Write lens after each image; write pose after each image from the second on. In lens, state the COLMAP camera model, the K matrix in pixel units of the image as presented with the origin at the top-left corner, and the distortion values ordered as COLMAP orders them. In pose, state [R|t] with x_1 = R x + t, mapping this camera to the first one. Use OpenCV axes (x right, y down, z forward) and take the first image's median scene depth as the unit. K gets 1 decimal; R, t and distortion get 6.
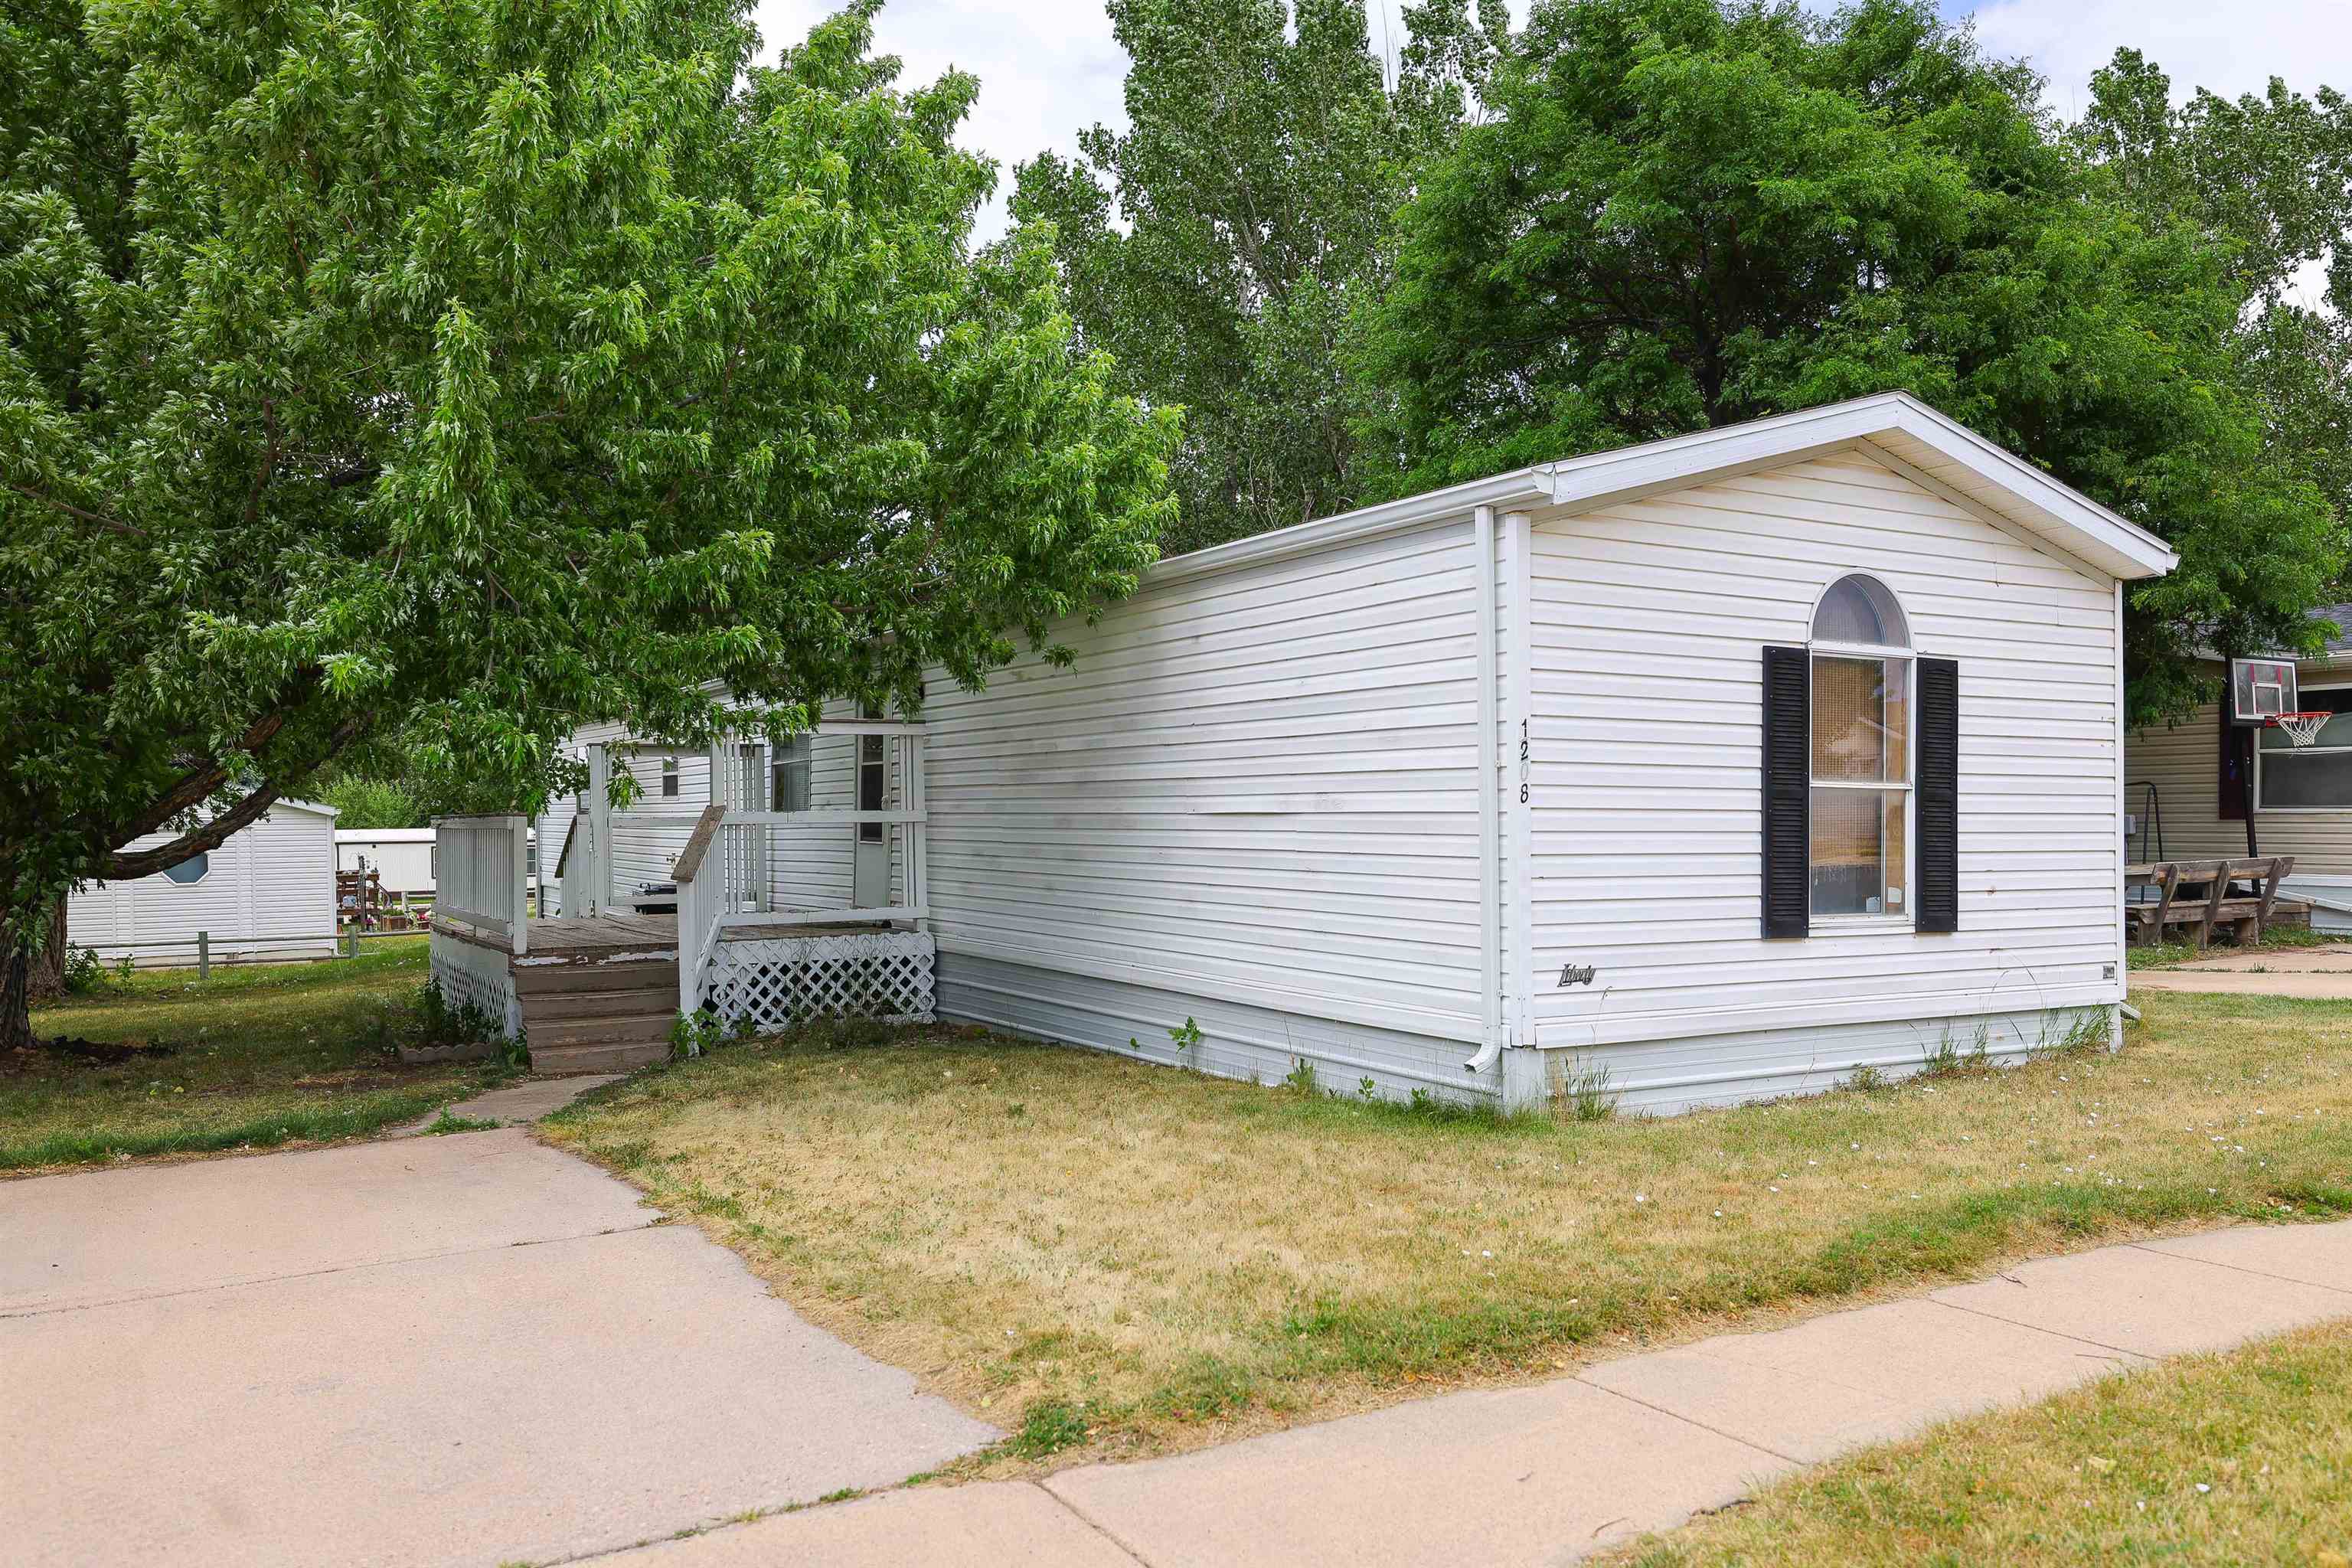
lens RADIAL K [[1697.6, 0, 1180.9], [0, 1697.6, 828.6], [0, 0, 1]] dist [0.031025, 0.001262]
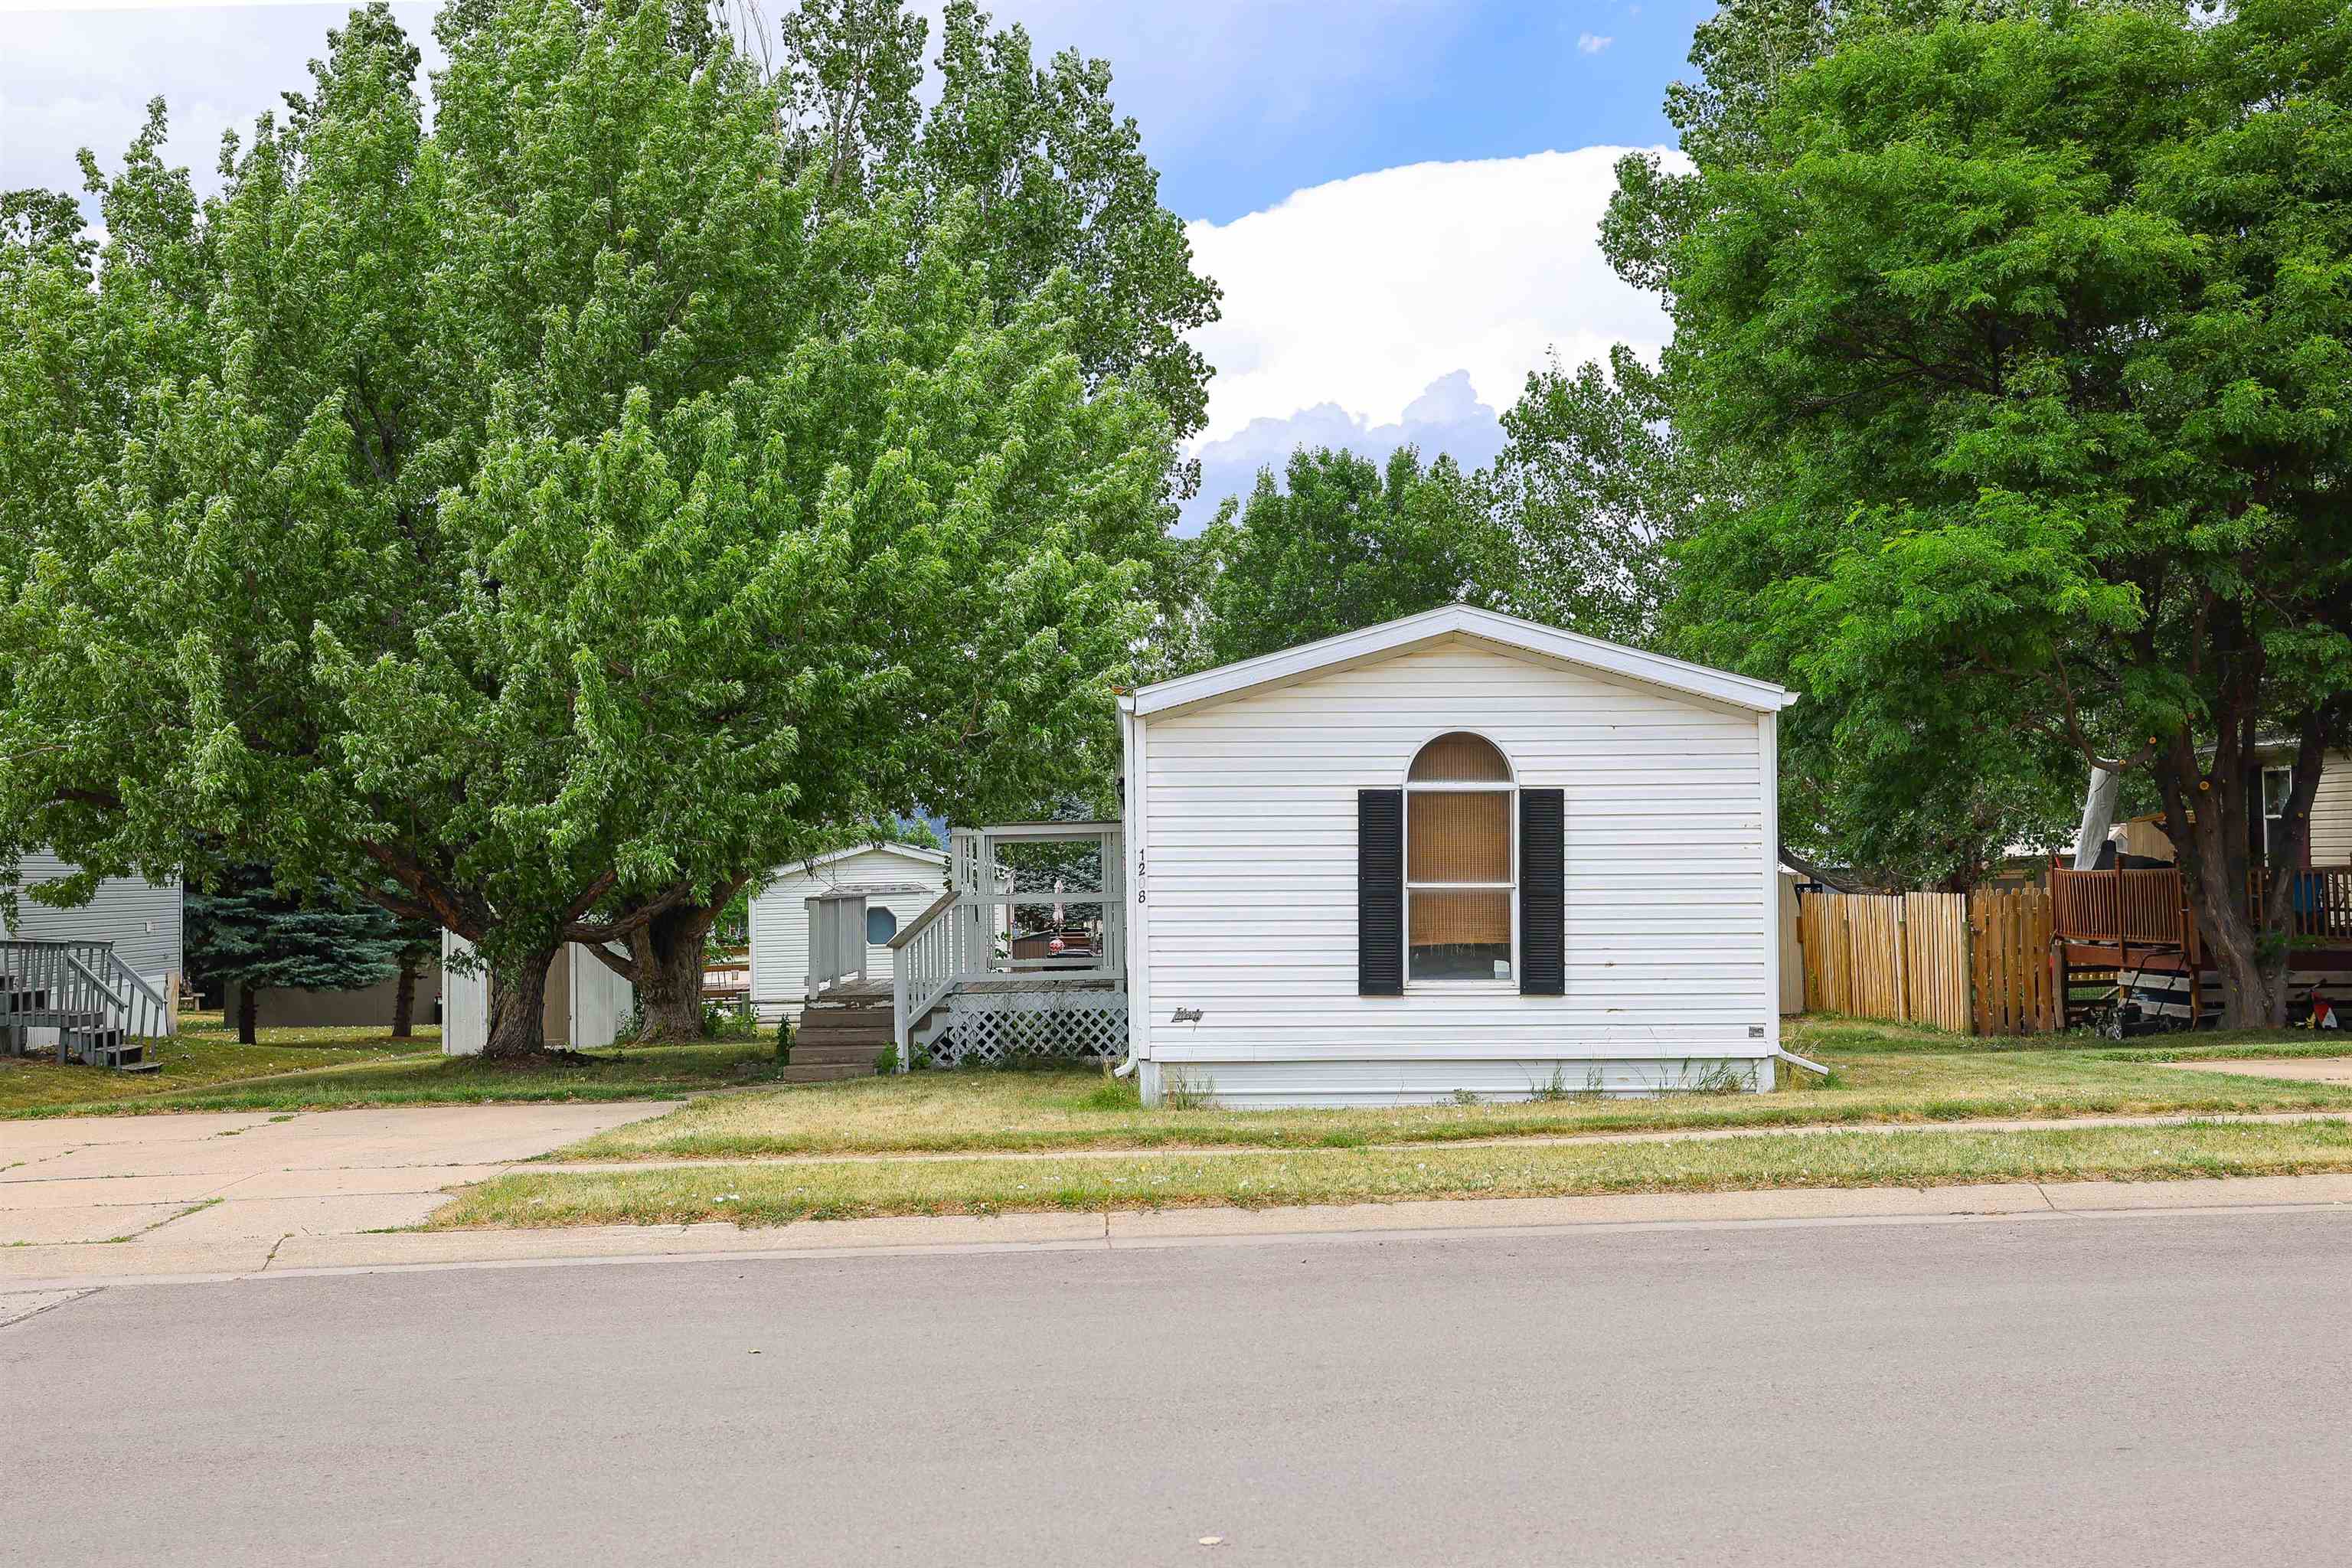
lens RADIAL K [[2367.2, 0, 1176.0], [0, 2367.2, 784.0], [0, 0, 1]] dist [0.061944, -0.005911]
pose [[0.881187, -0.024655, -0.472124, 1.067063], [0.007324, 0.999231, -0.038513, -0.034082], [0.472711, 0.030479, 0.880690, -0.764772]]
